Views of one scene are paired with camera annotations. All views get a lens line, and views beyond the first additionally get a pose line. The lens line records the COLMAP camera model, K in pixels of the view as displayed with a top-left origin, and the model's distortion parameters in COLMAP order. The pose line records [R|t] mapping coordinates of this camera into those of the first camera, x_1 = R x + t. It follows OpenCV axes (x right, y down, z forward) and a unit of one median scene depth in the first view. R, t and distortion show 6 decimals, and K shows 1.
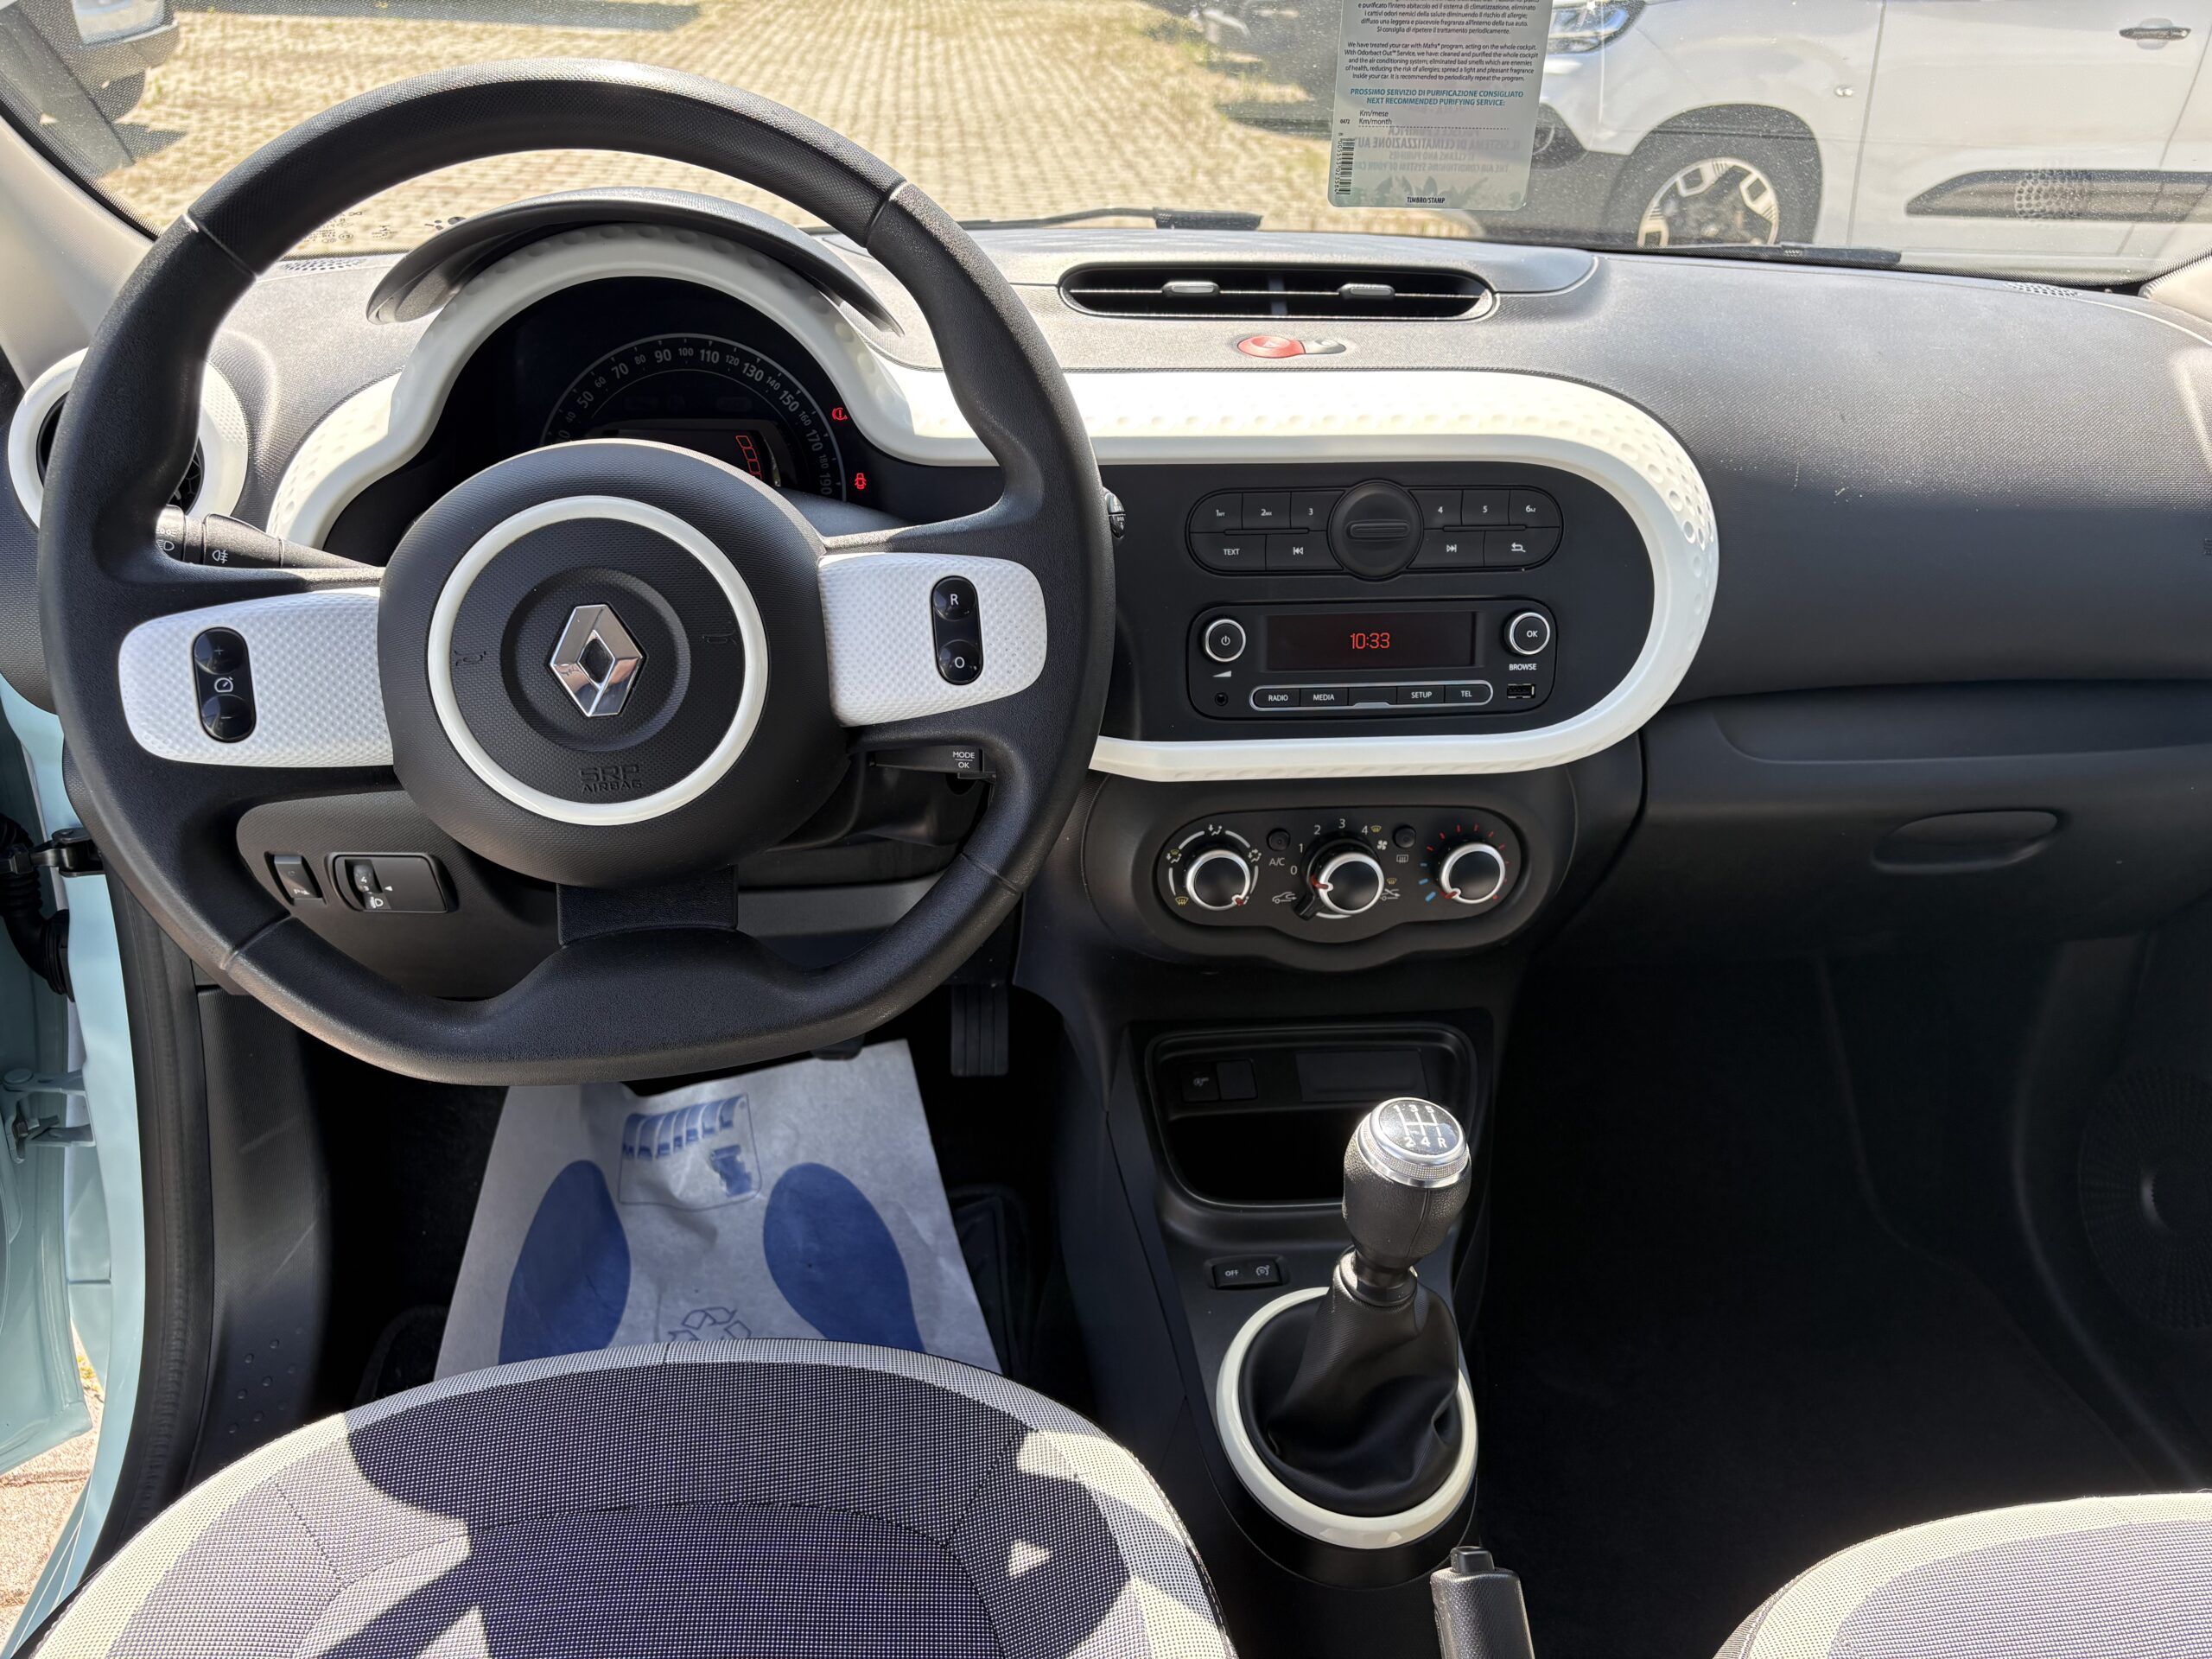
lens RADIAL K [[1669.9, 0, 1103.2], [0, 1669.9, 832.7], [0, 0, 1]] dist [0.048079, -0.054054]
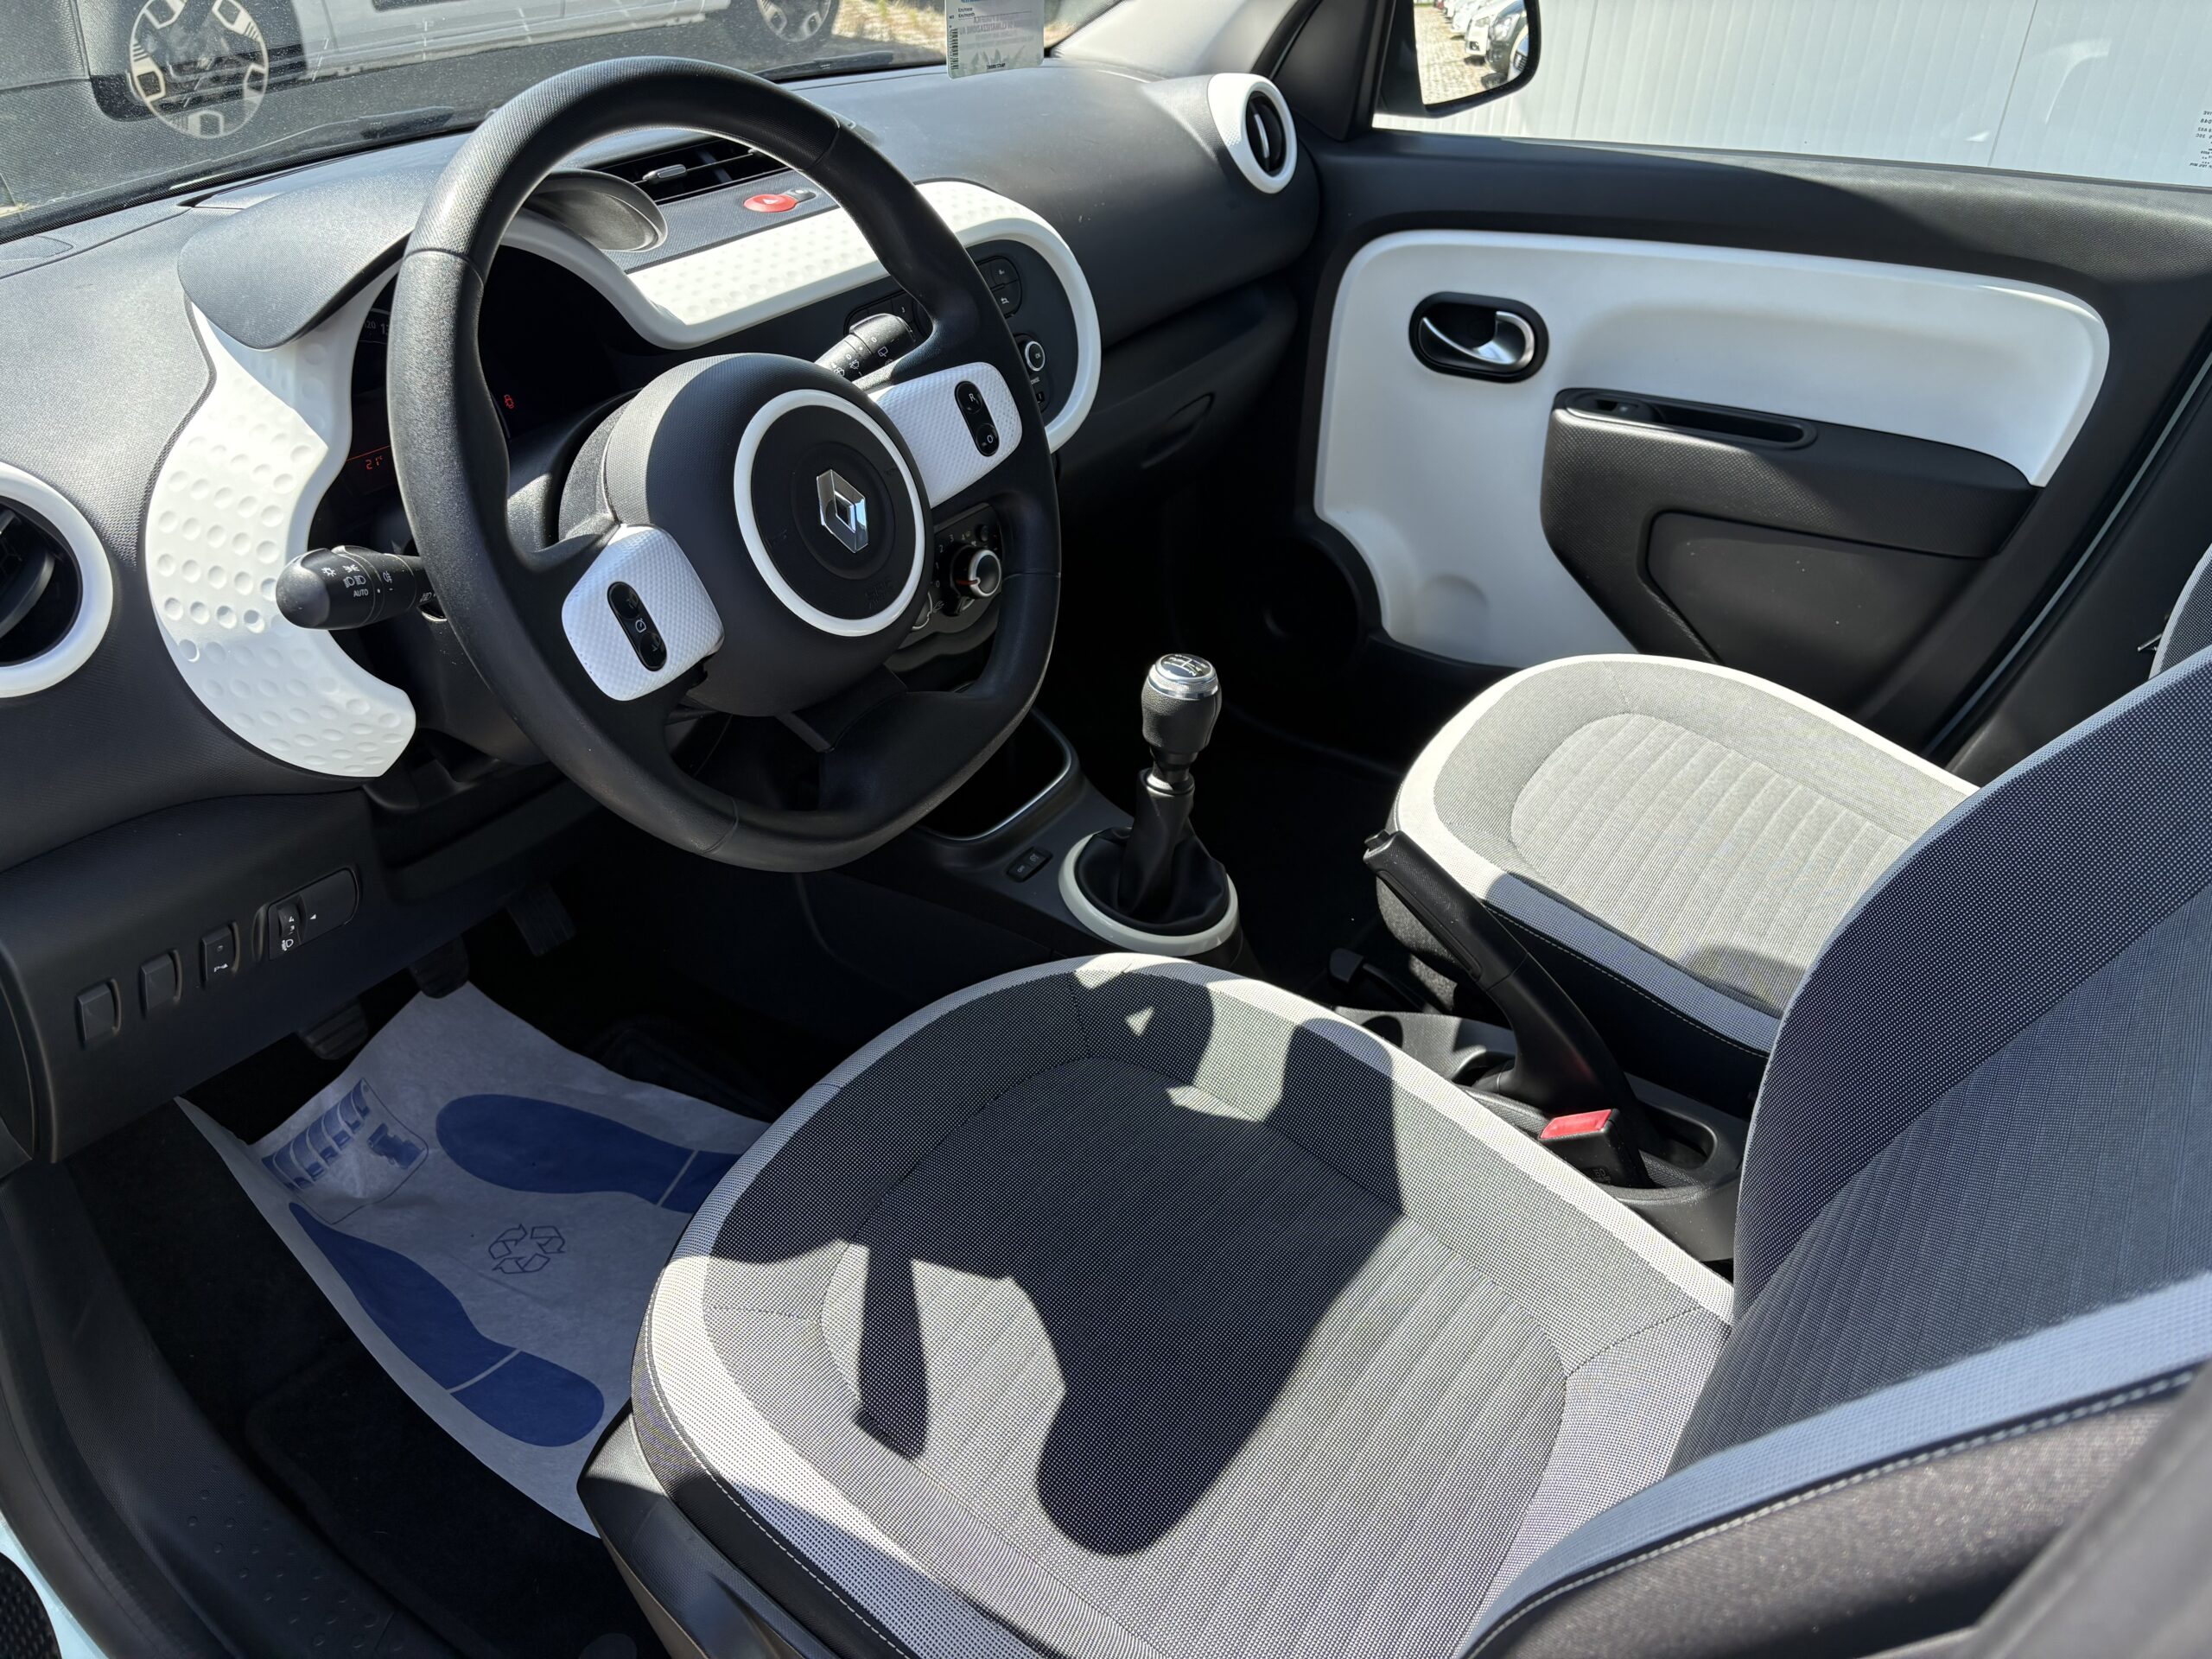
lens RADIAL K [[1669.9, 0, 1106.3], [0, 1669.9, 844.9], [0, 0, 1]] dist [0.048079, -0.054054]
pose [[0.640178, -0.452145, 0.621077, -0.887597], [0.381888, 0.888789, 0.253407, -0.096726], [-0.666583, 0.074956, 0.741652, -0.098542]]
